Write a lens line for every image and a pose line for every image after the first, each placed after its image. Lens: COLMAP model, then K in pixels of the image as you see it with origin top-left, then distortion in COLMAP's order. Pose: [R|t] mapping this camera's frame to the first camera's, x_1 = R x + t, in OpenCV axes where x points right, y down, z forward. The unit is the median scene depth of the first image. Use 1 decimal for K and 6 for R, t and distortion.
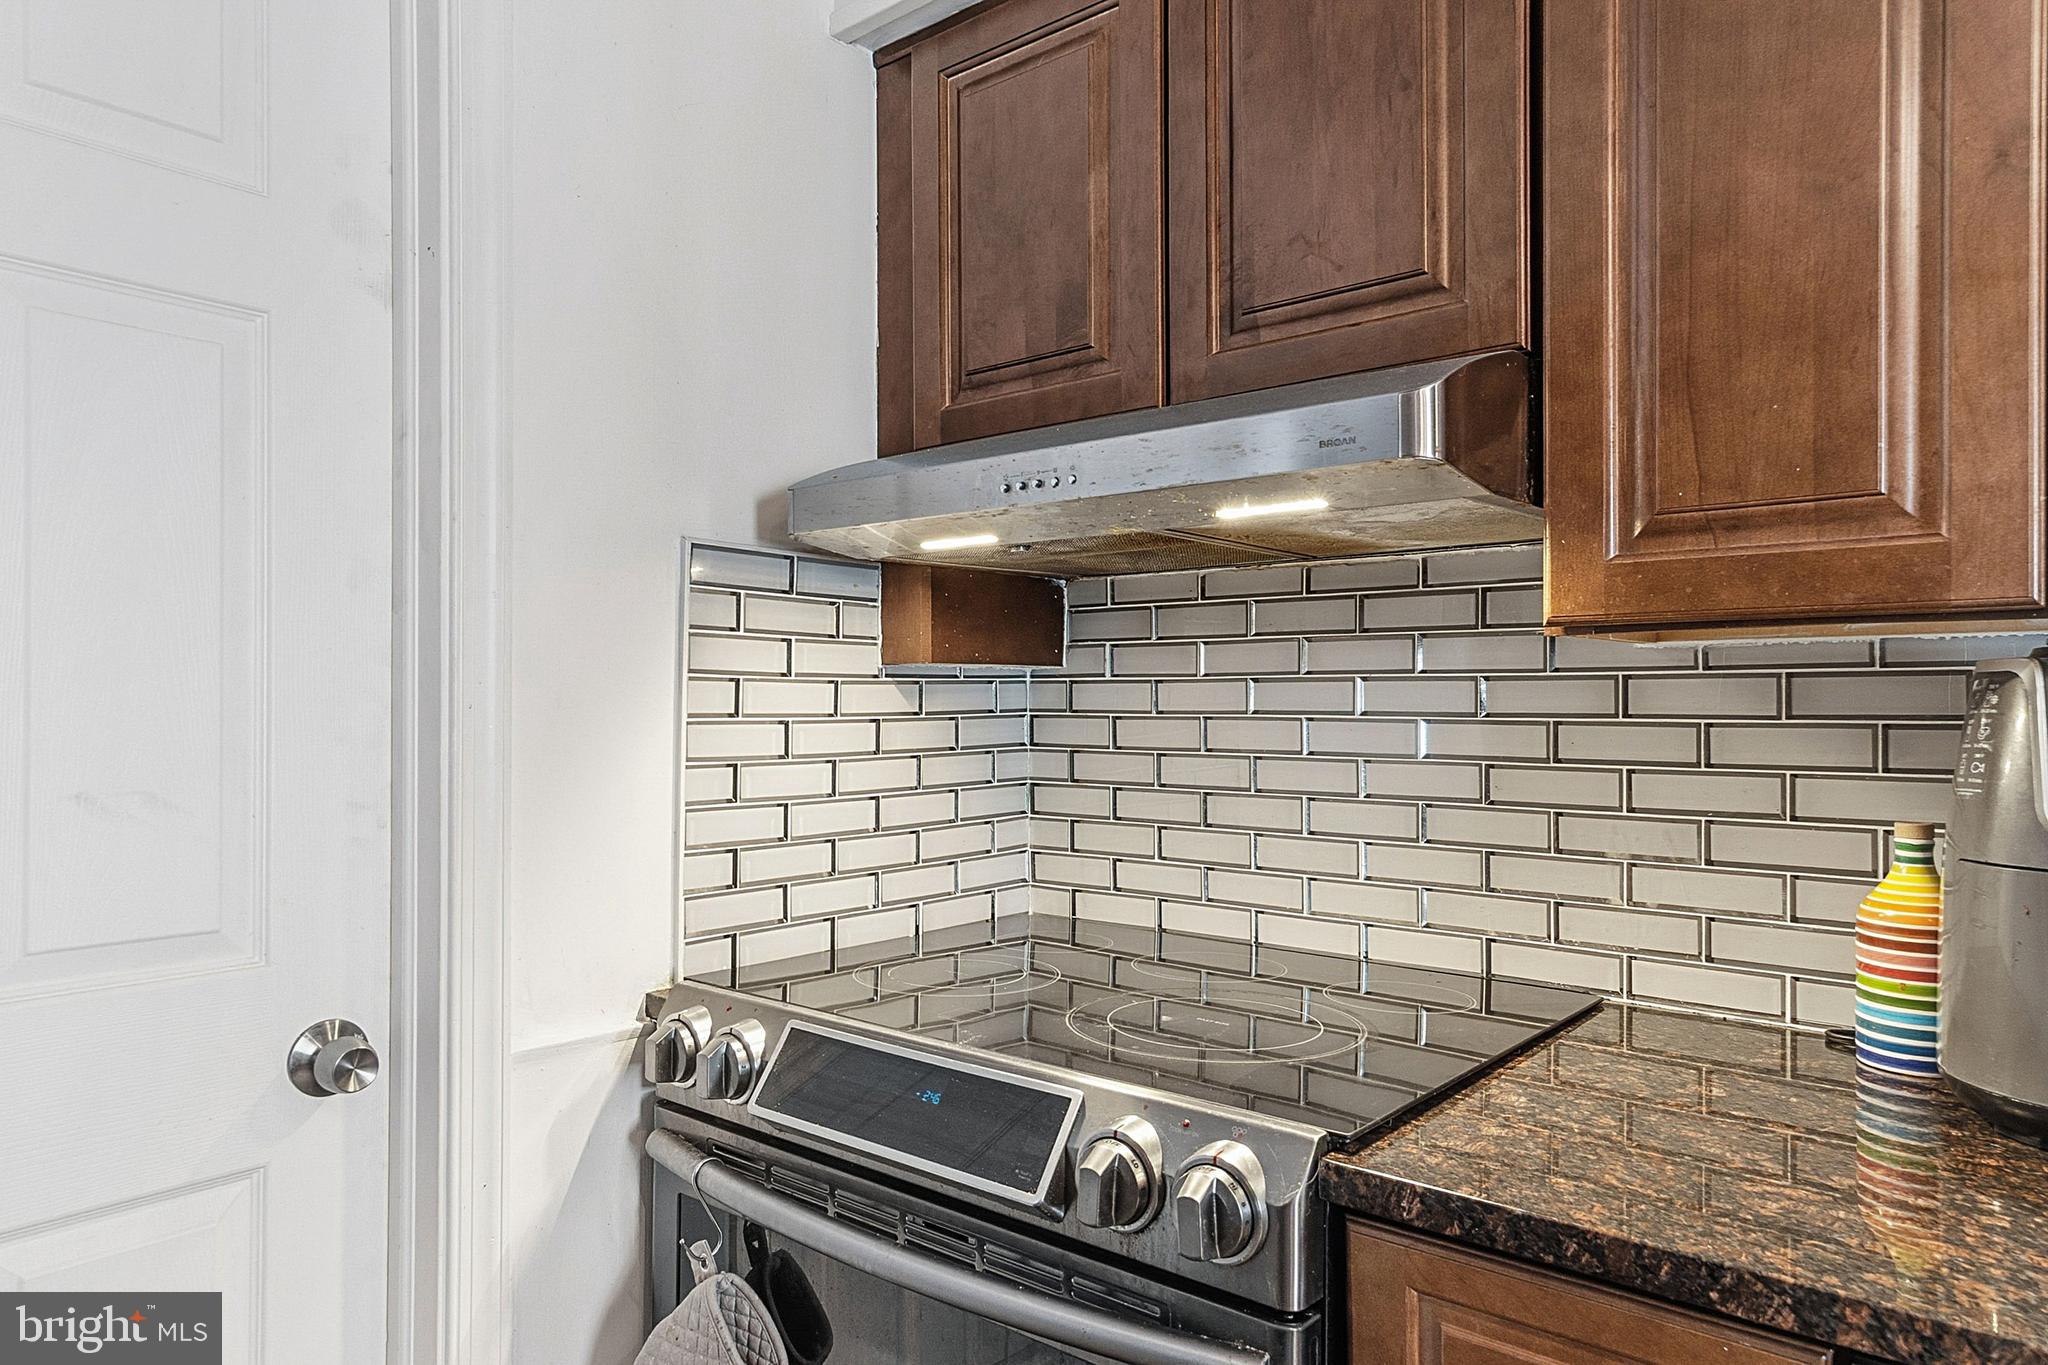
lens RADIAL K [[1273.4, 0, 1024.0], [0, 1273.4, 682.5], [0, 0, 1]] dist [0.000140, 0.000007]
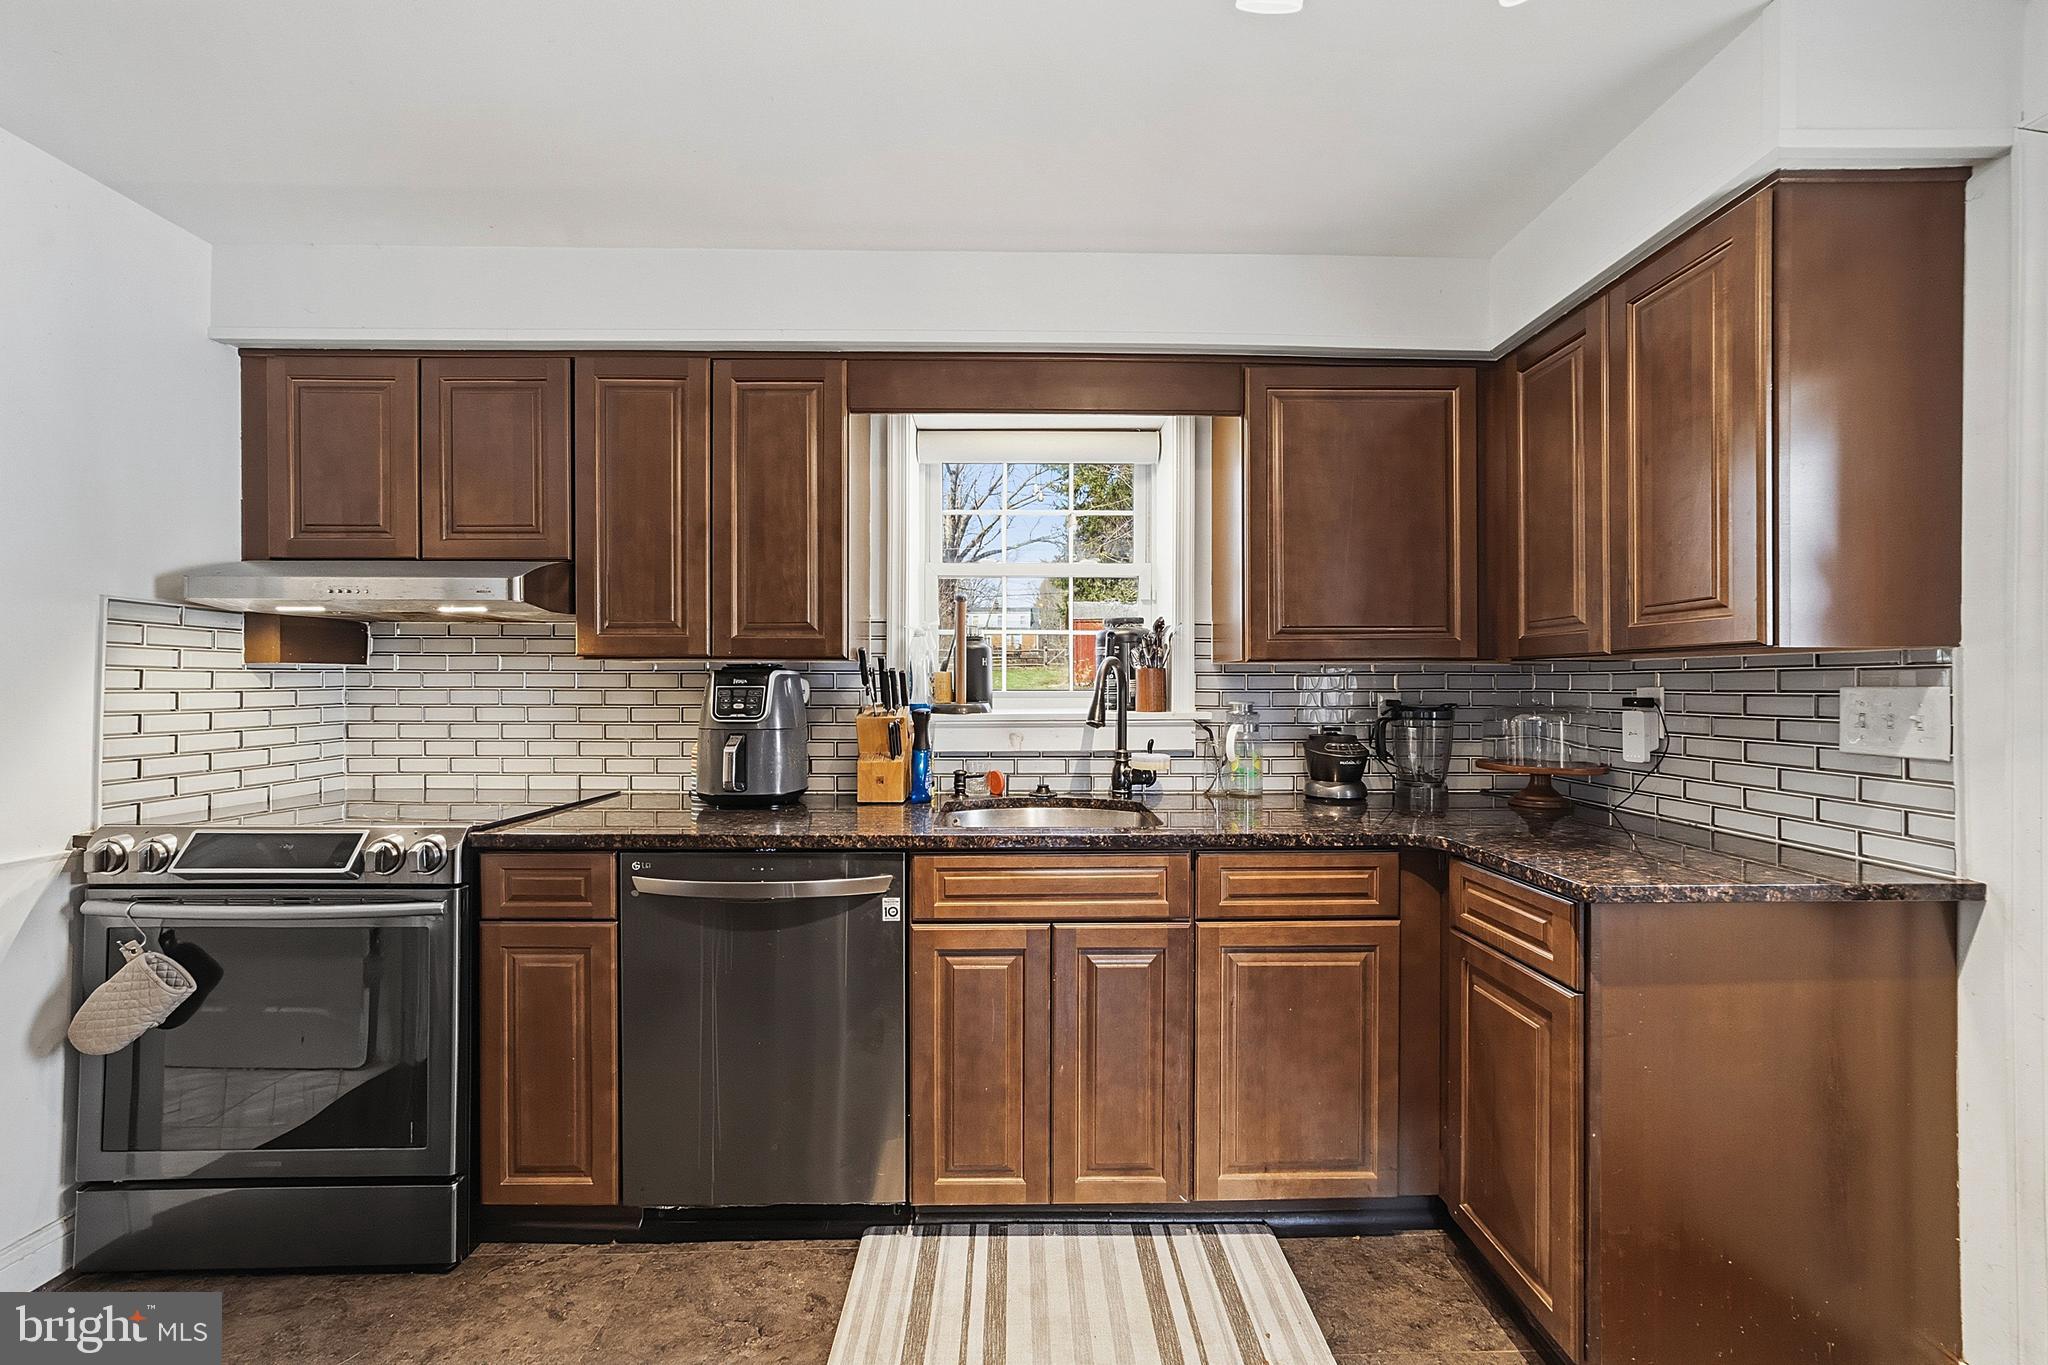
lens RADIAL K [[793.3, 0, 1024.0], [0, 793.3, 682.5], [0, 0, 1]] dist [-0.016694, 0.010727]
pose [[0.758638, 0.001519, 0.651511, 0.008400], [-0.011575, 0.999871, 0.011146, -0.013597], [-0.651409, -0.015997, 0.758558, -0.831419]]
